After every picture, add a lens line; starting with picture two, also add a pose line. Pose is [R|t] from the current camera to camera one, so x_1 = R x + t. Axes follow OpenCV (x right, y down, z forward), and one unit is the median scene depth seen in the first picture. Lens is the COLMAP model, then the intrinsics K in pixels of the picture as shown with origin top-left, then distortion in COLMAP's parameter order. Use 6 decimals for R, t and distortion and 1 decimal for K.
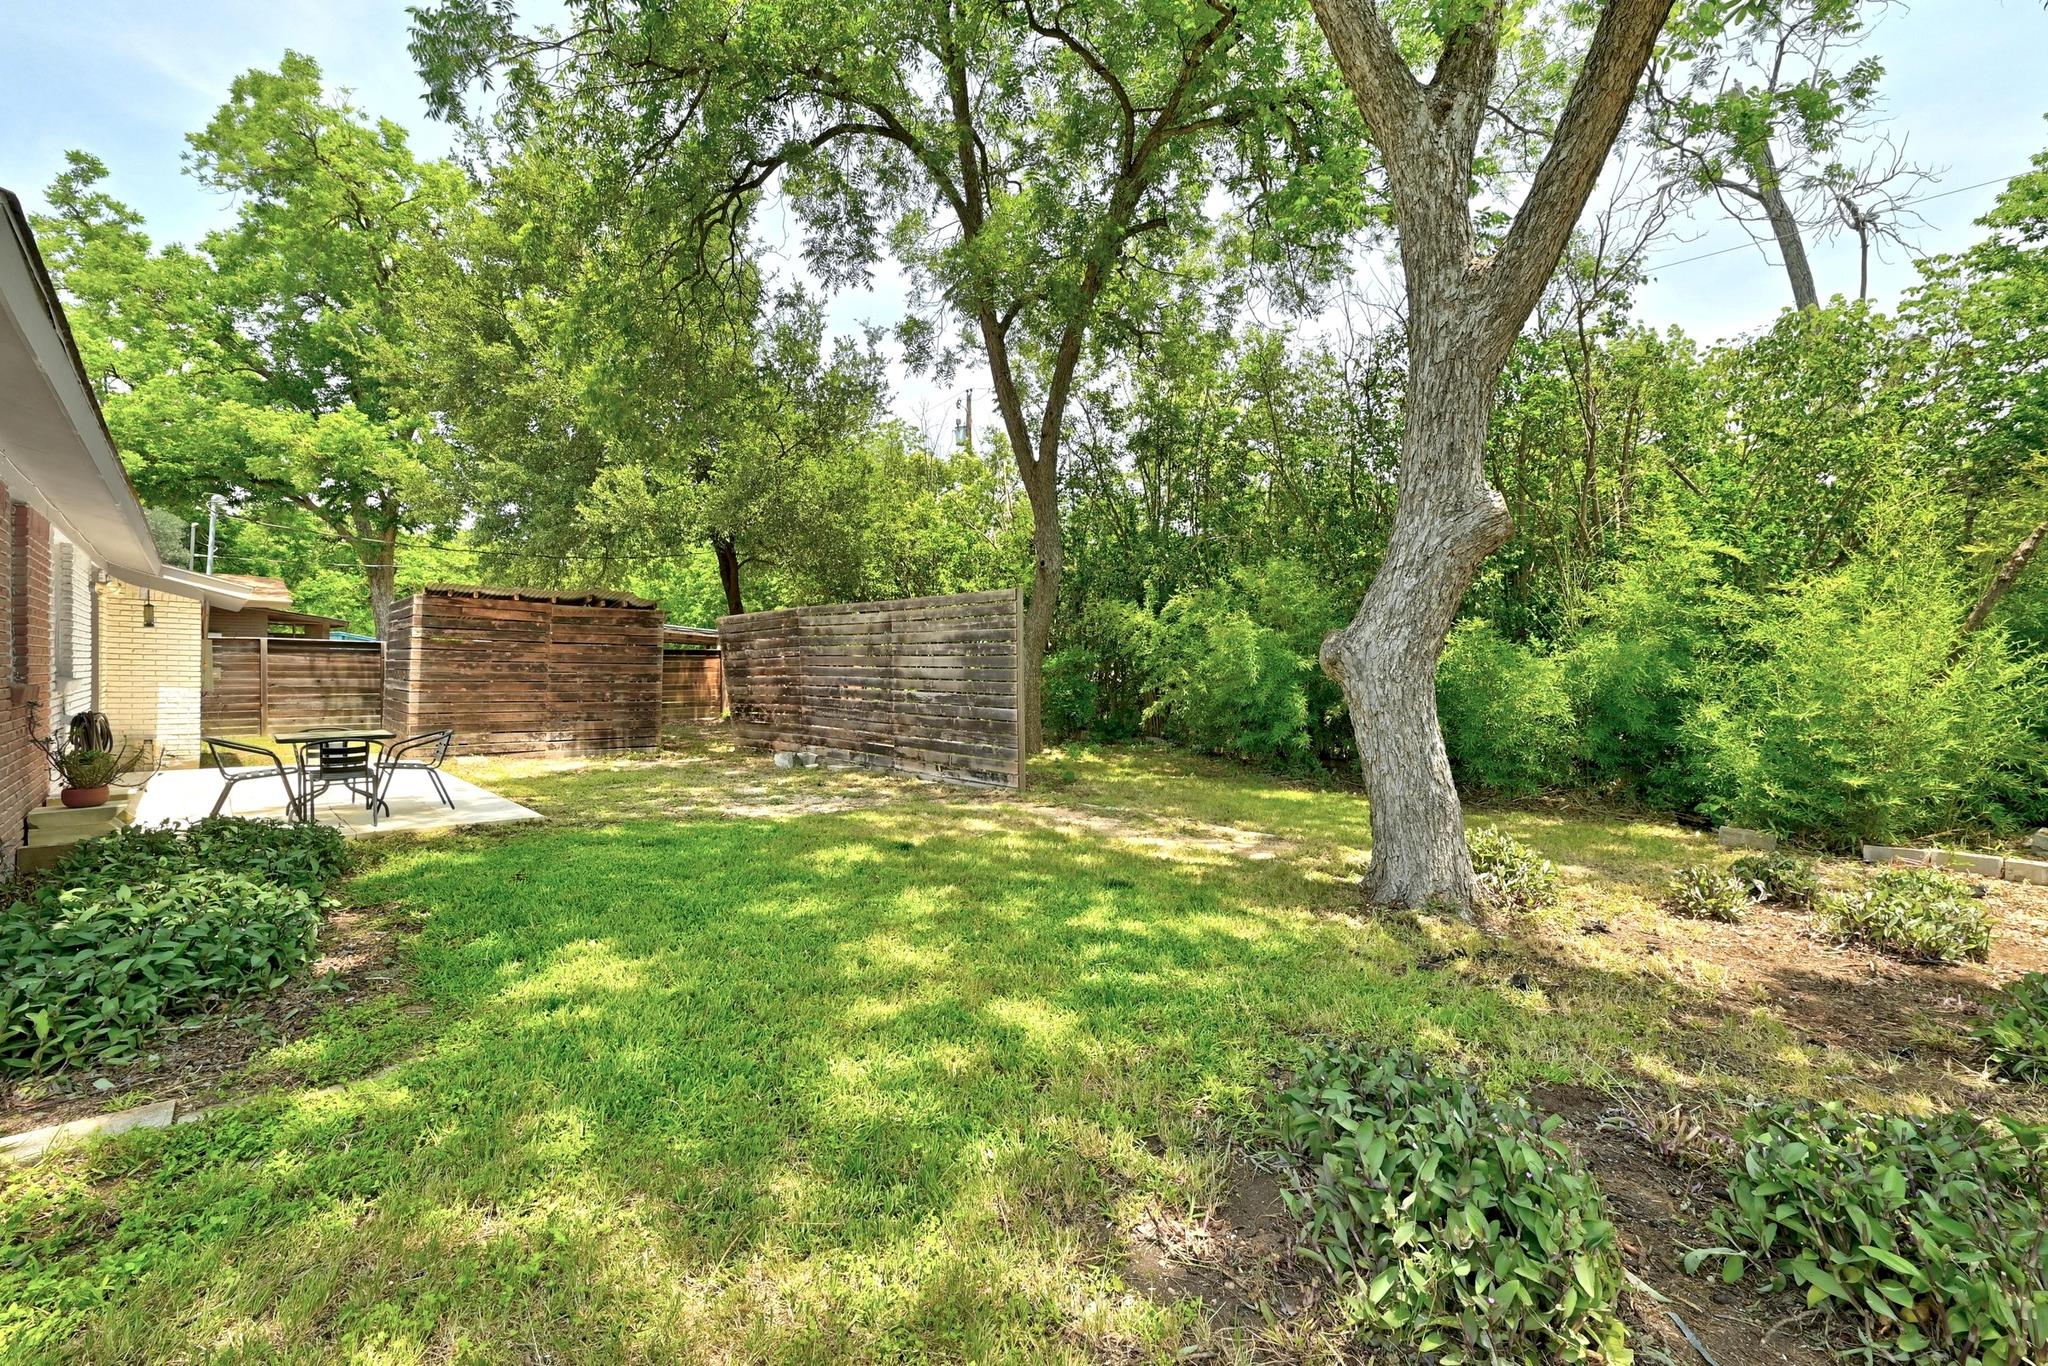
lens RADIAL K [[855.6, 0, 1015.9], [0, 855.6, 685.2], [0, 0, 1]] dist [0.013999, 0.000120]
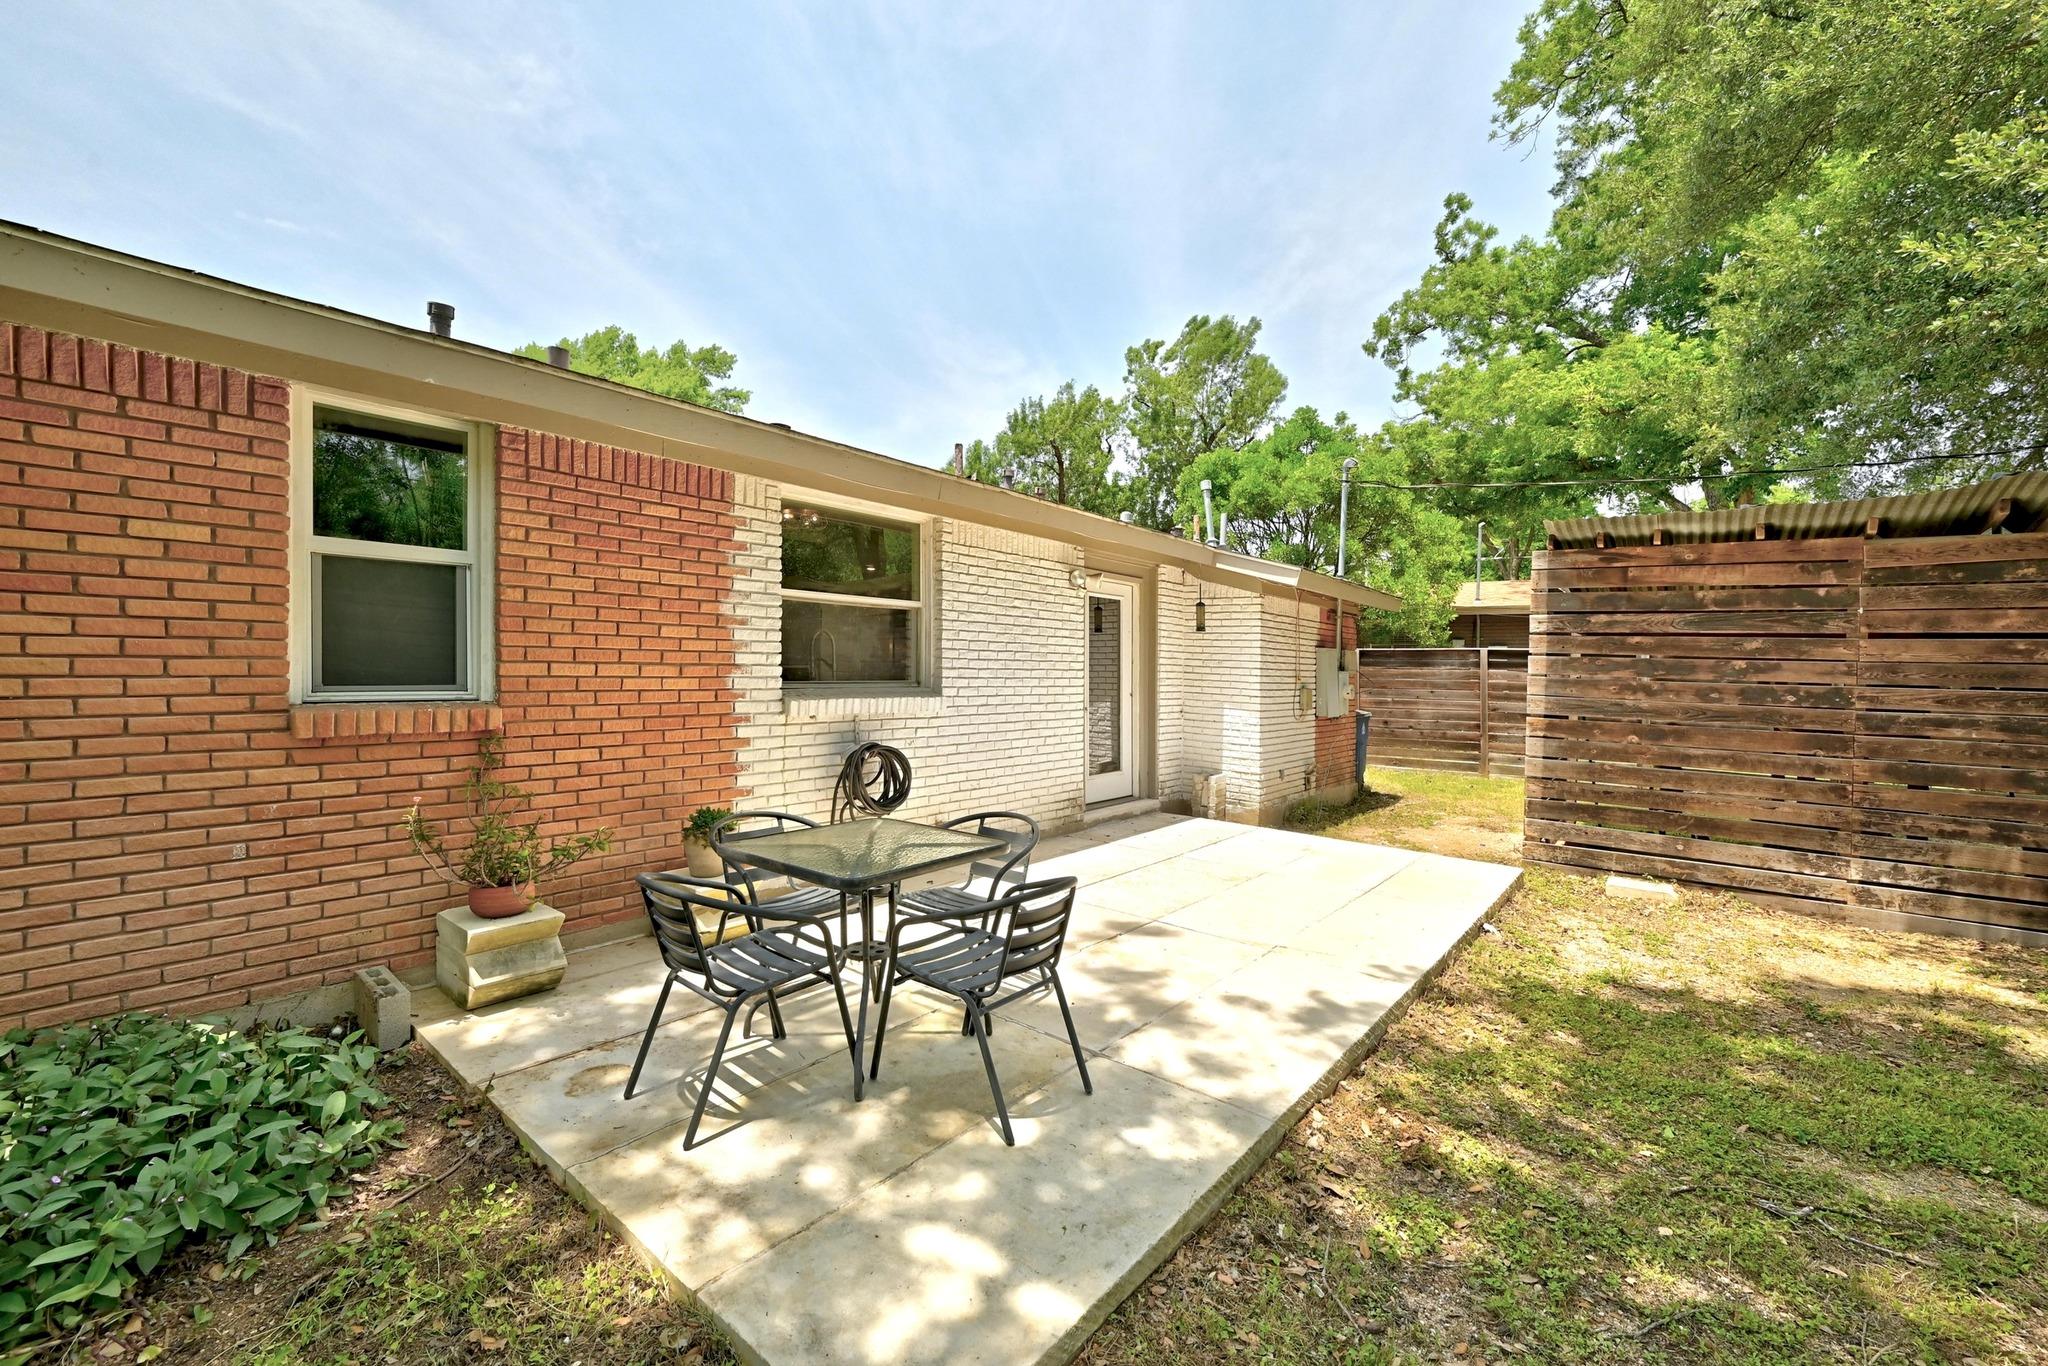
lens RADIAL K [[840.3, 0, 1017.6], [0, 840.3, 658.9], [0, 0, 1]] dist [0.001999, 0.000246]
pose [[0.118405, -0.016603, -0.992827, -0.207457], [-0.037587, 0.999069, -0.021190, -0.015994], [0.992254, 0.039826, 0.117670, 0.585460]]
